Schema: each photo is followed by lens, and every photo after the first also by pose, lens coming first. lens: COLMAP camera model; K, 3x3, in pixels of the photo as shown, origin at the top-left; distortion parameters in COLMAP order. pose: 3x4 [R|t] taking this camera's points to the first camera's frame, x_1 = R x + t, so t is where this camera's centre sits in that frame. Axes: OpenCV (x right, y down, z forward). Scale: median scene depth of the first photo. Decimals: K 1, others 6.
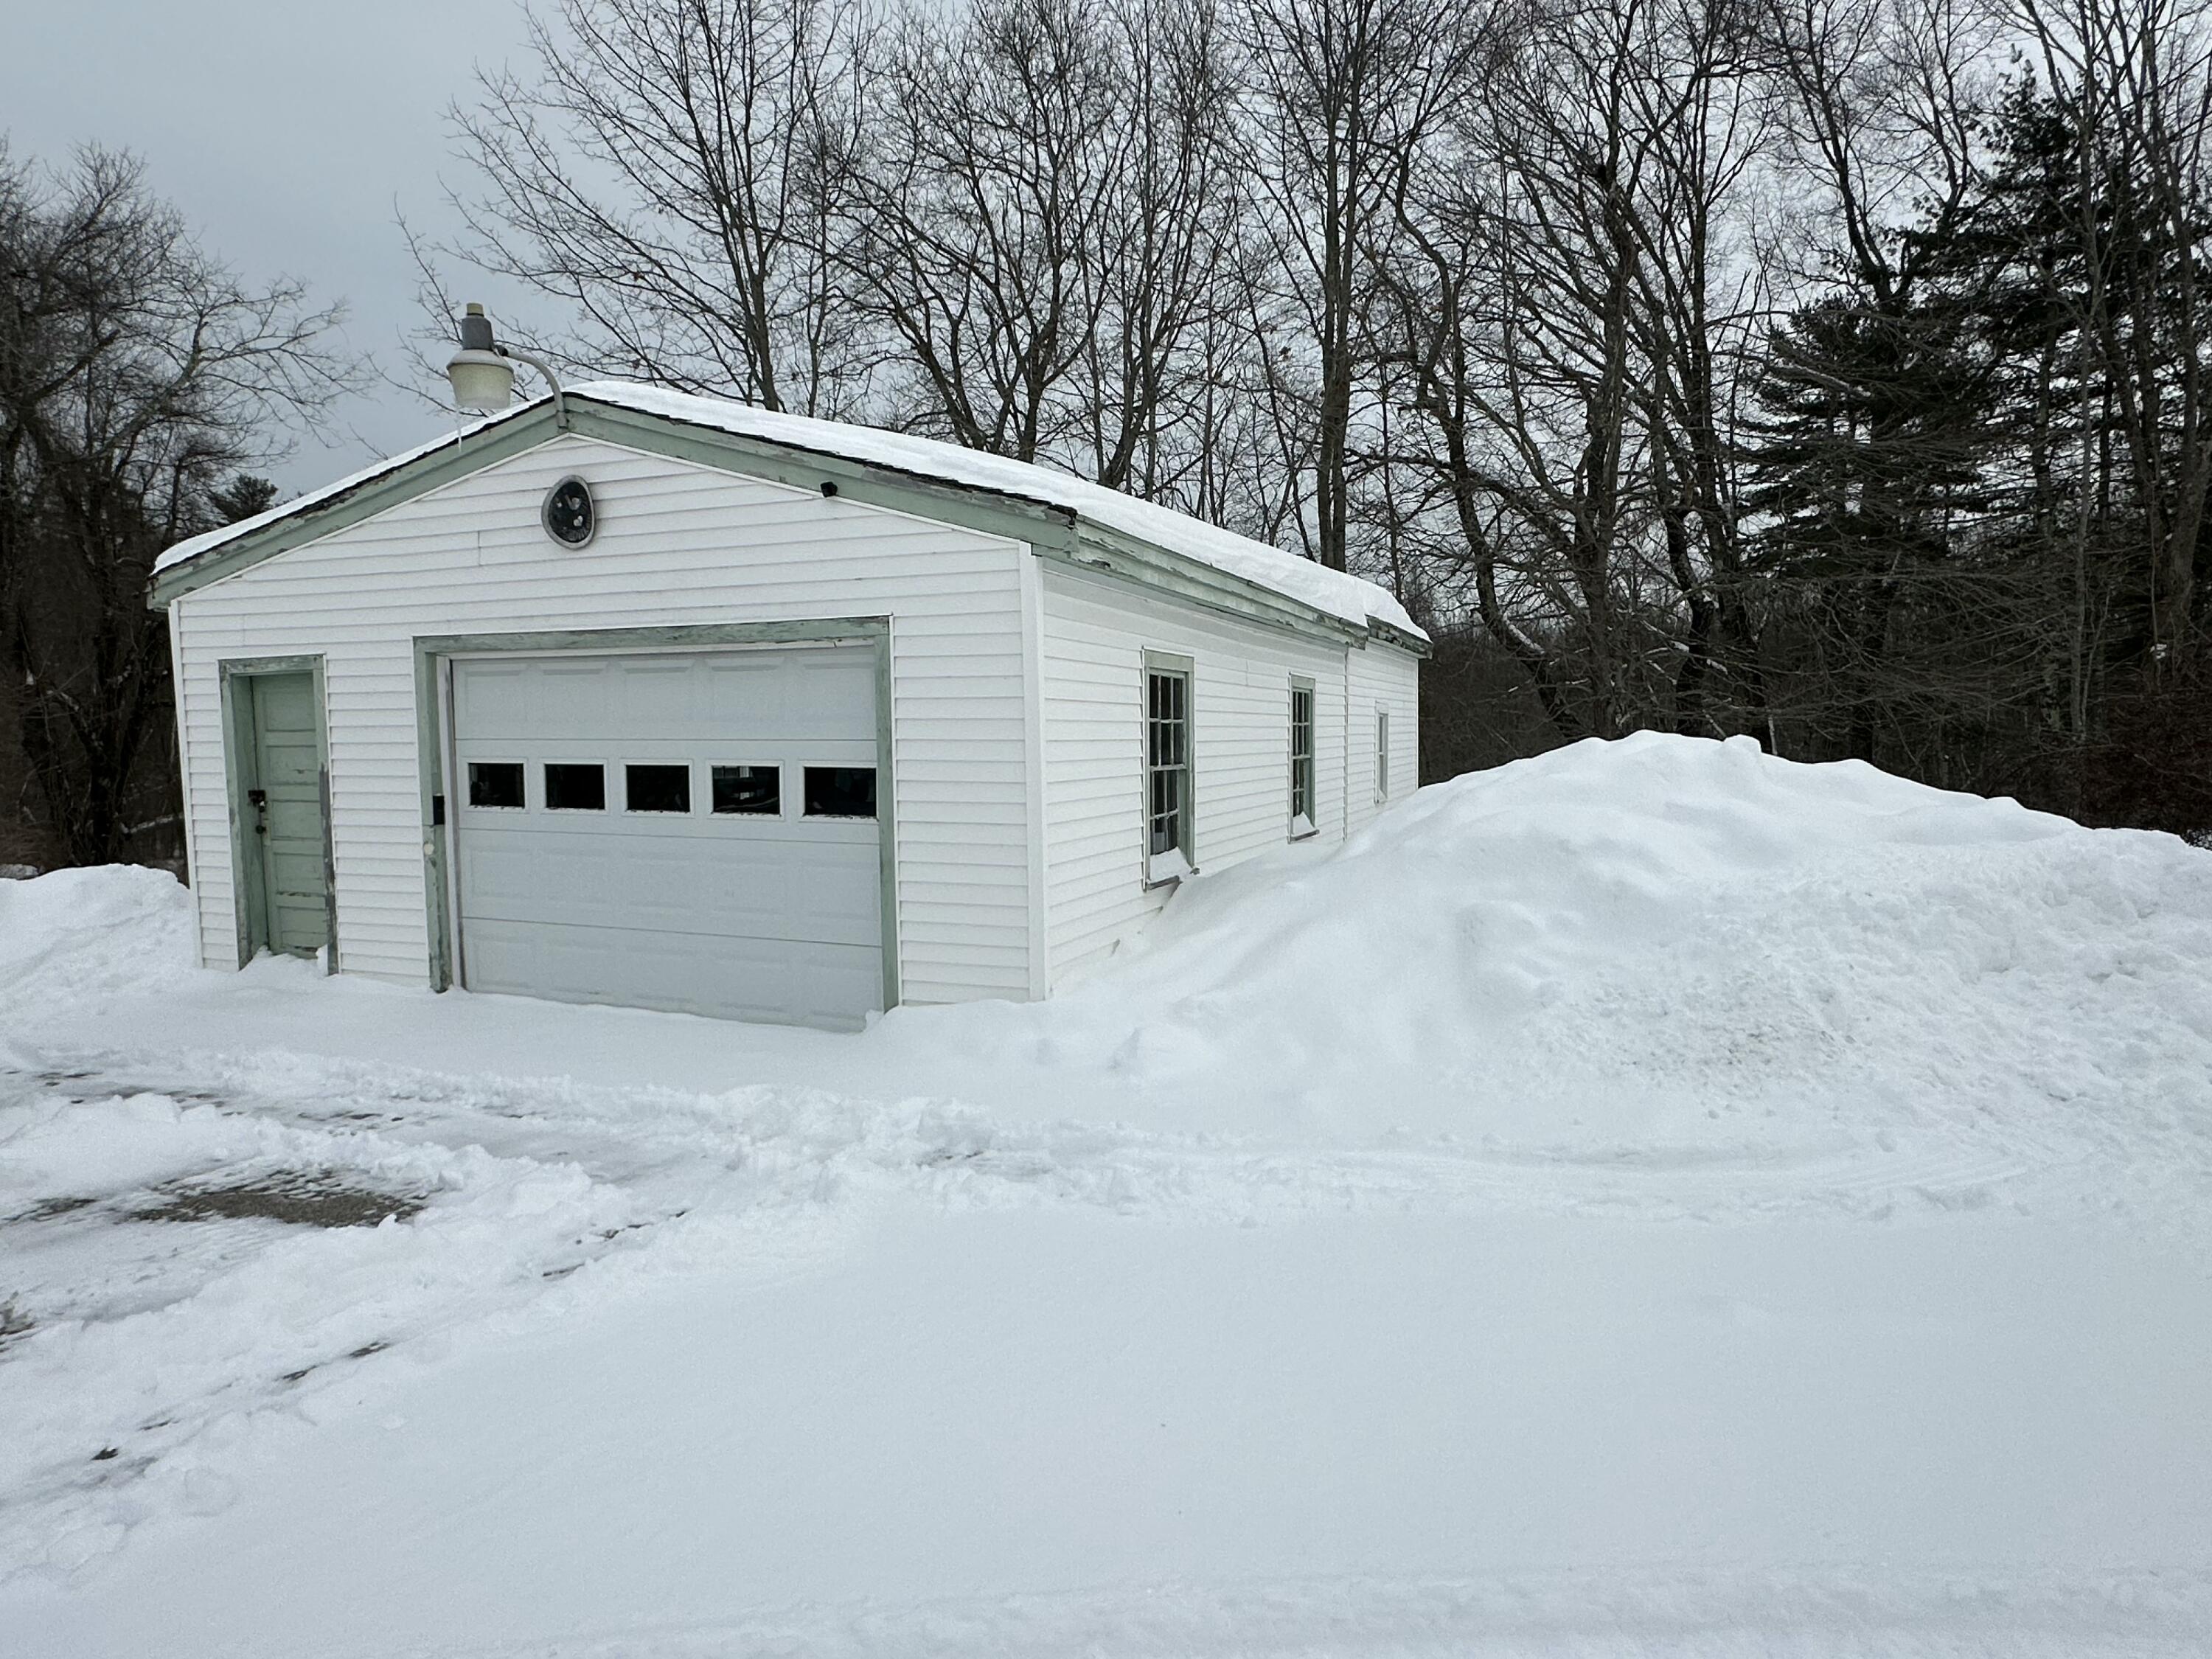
lens RADIAL K [[1297.8, 0, 1099.3], [0, 1297.8, 844.2], [0, 0, 1]] dist [0.002646, 0.000479]
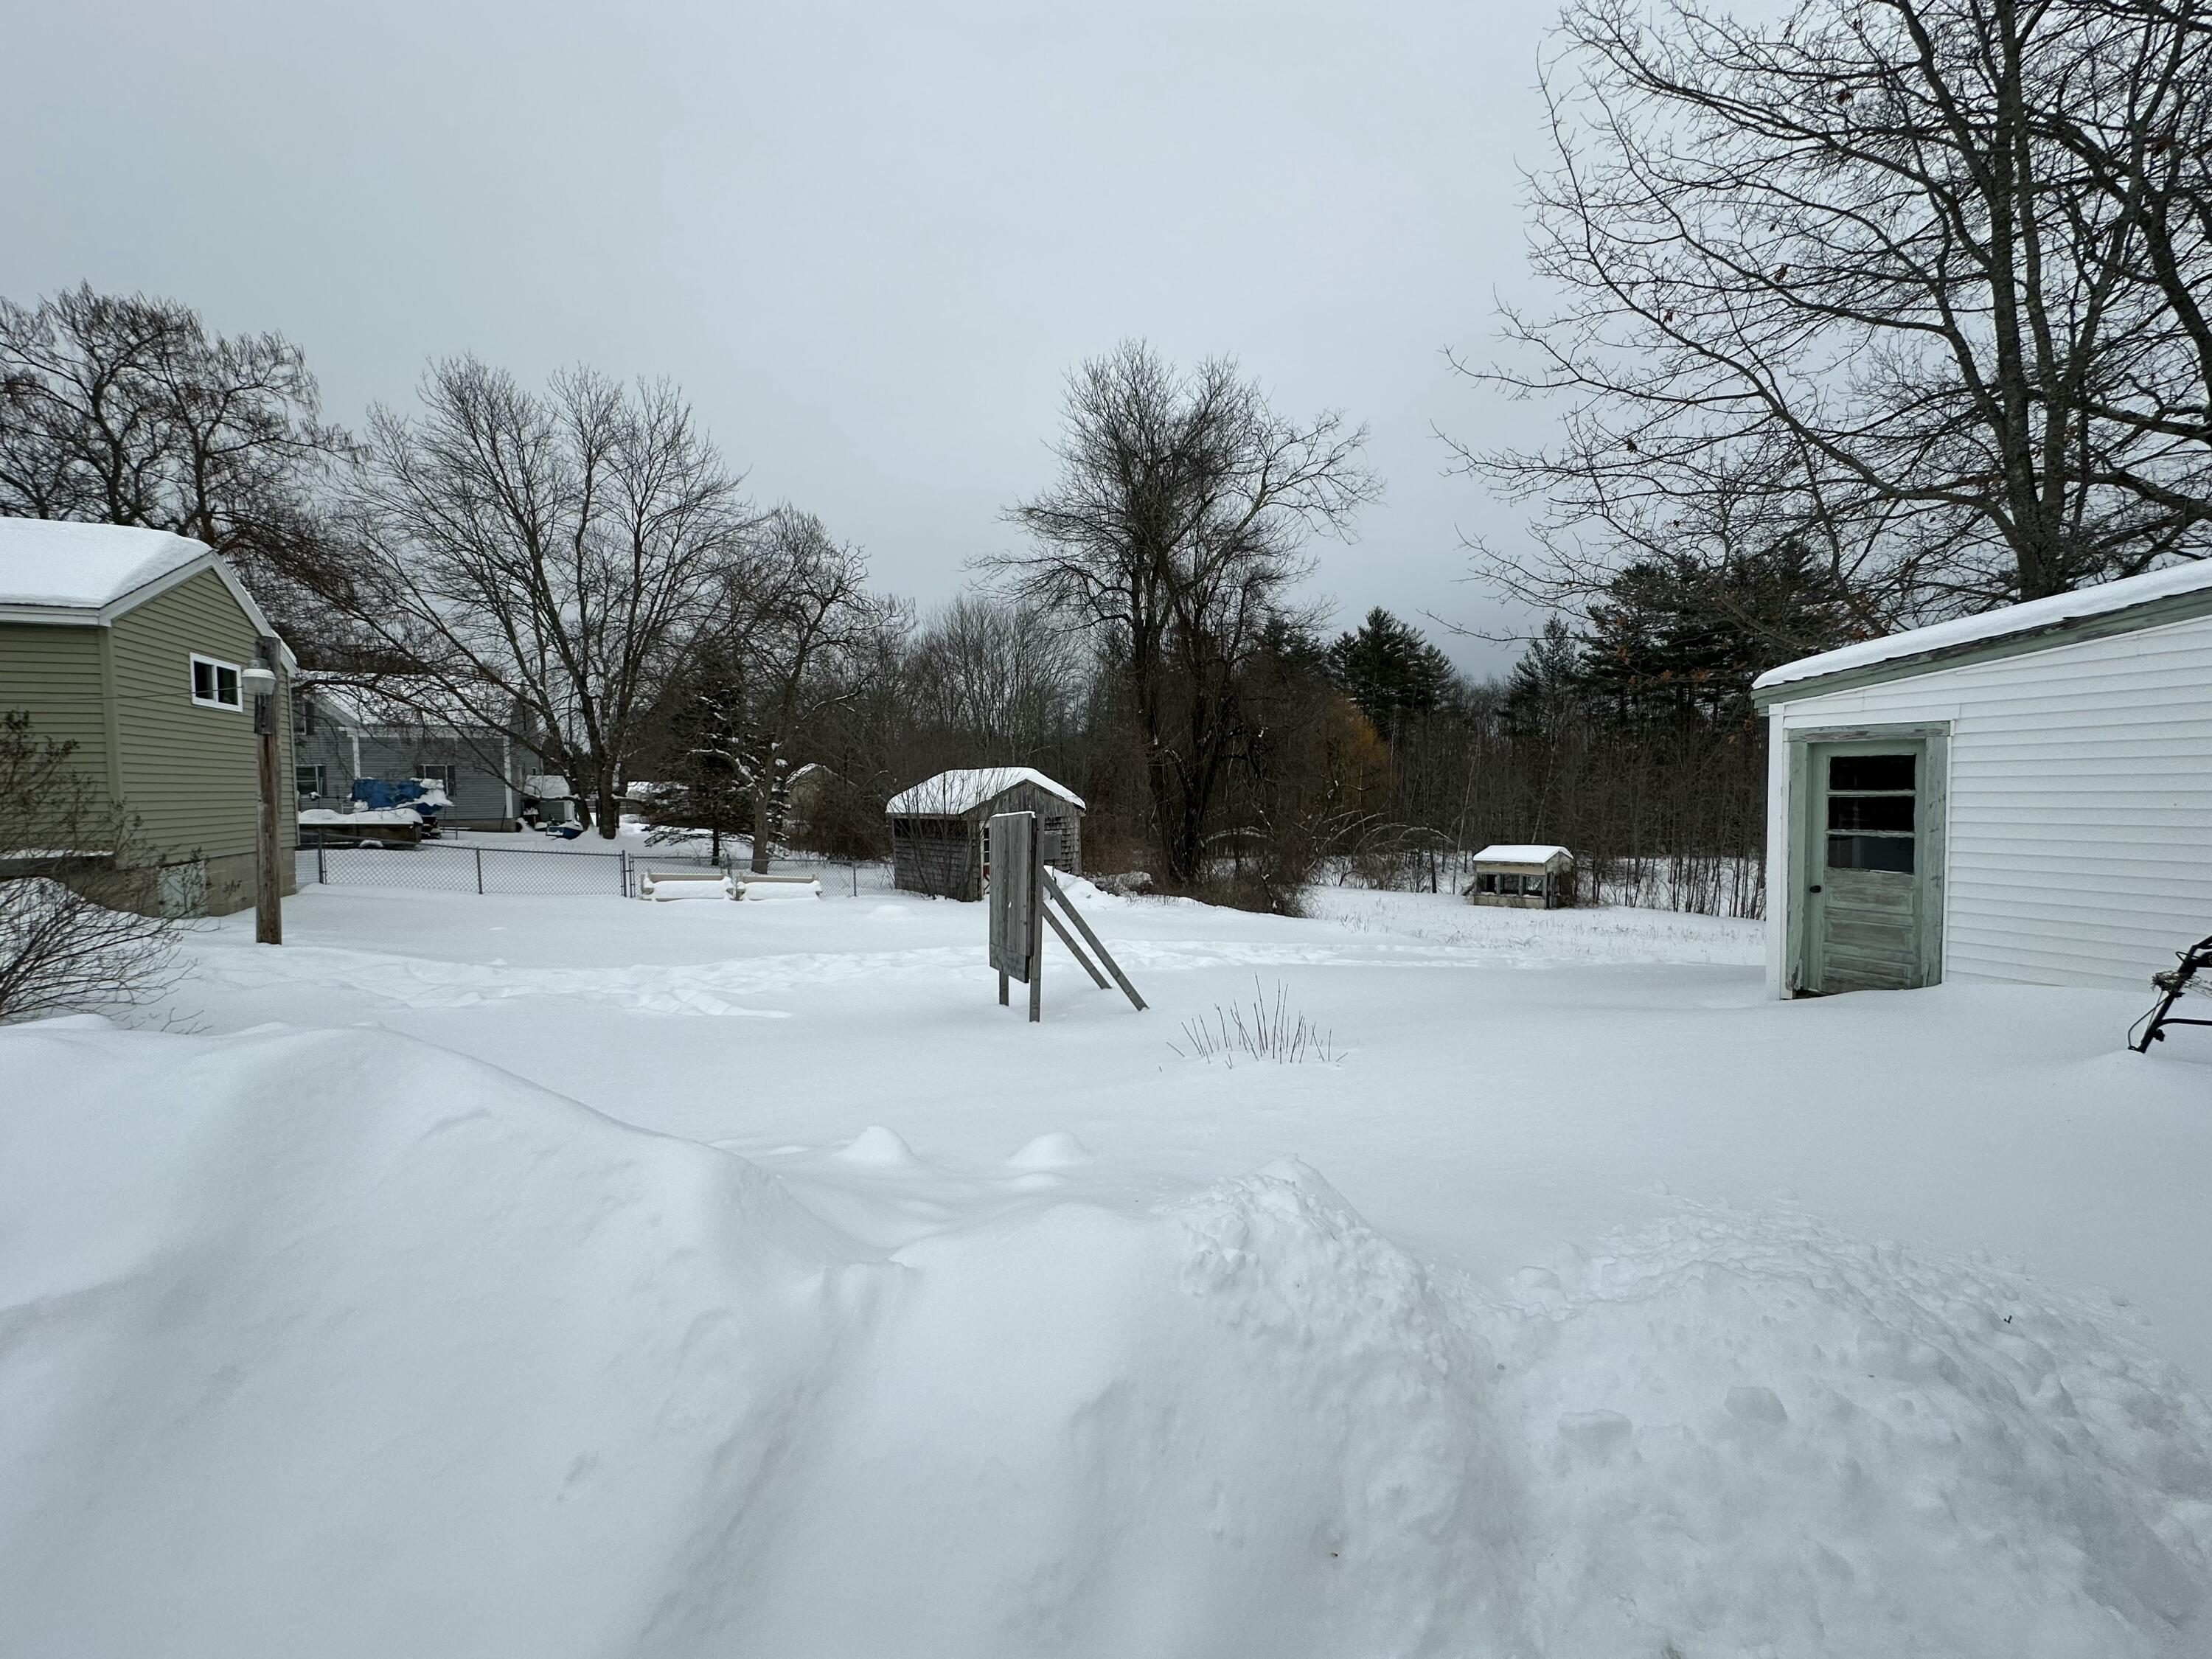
lens RADIAL K [[878.8, 0, 1106.0], [0, 878.8, 829.5], [0, 0, 1]] dist [-0.001707, 0.000193]
pose [[0.731122, 0.029182, -0.681622, -0.192467], [-0.047906, 0.998815, -0.008623, -0.015939], [0.680563, 0.038959, 0.731653, 0.250428]]
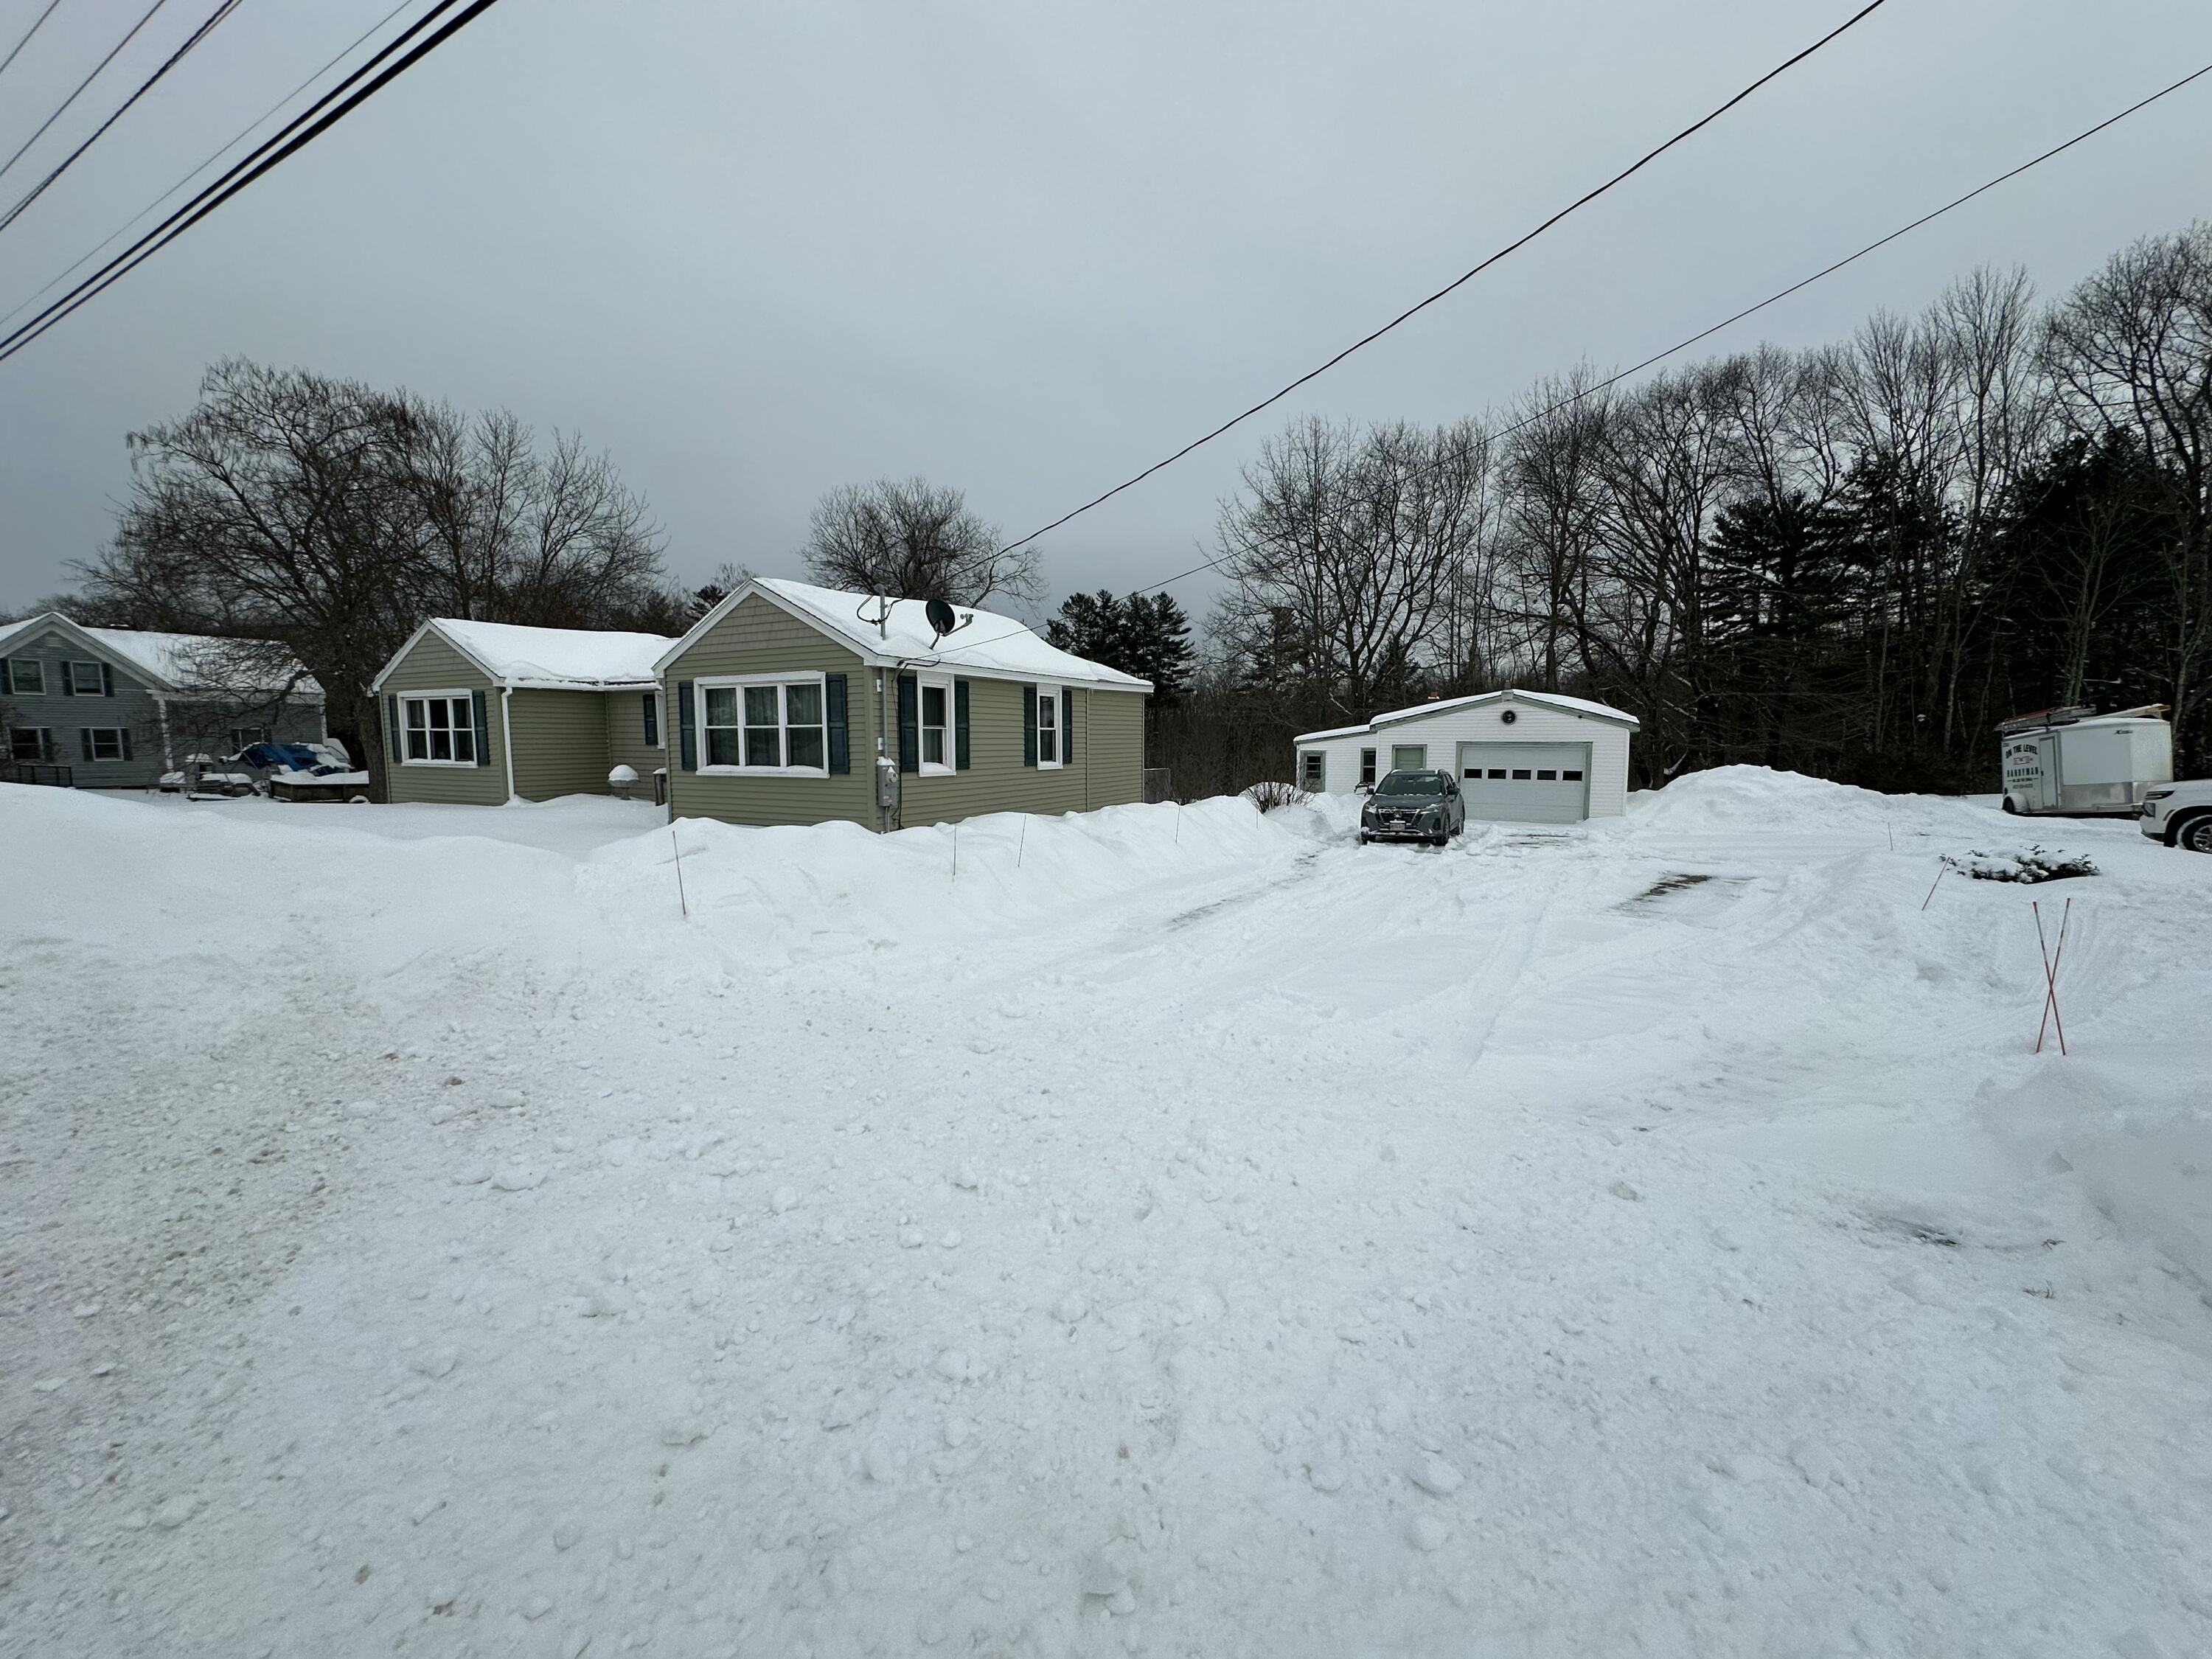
lens RADIAL K [[880.6, 0, 1106.0], [0, 880.6, 829.5], [0, 0, 1]] dist [-0.000692, 0.000141]
pose [[0.994705, 0.016198, -0.101487, -0.334636], [-0.014407, 0.999728, 0.018354, 0.026486], [0.101757, -0.016795, 0.994668, -0.520343]]
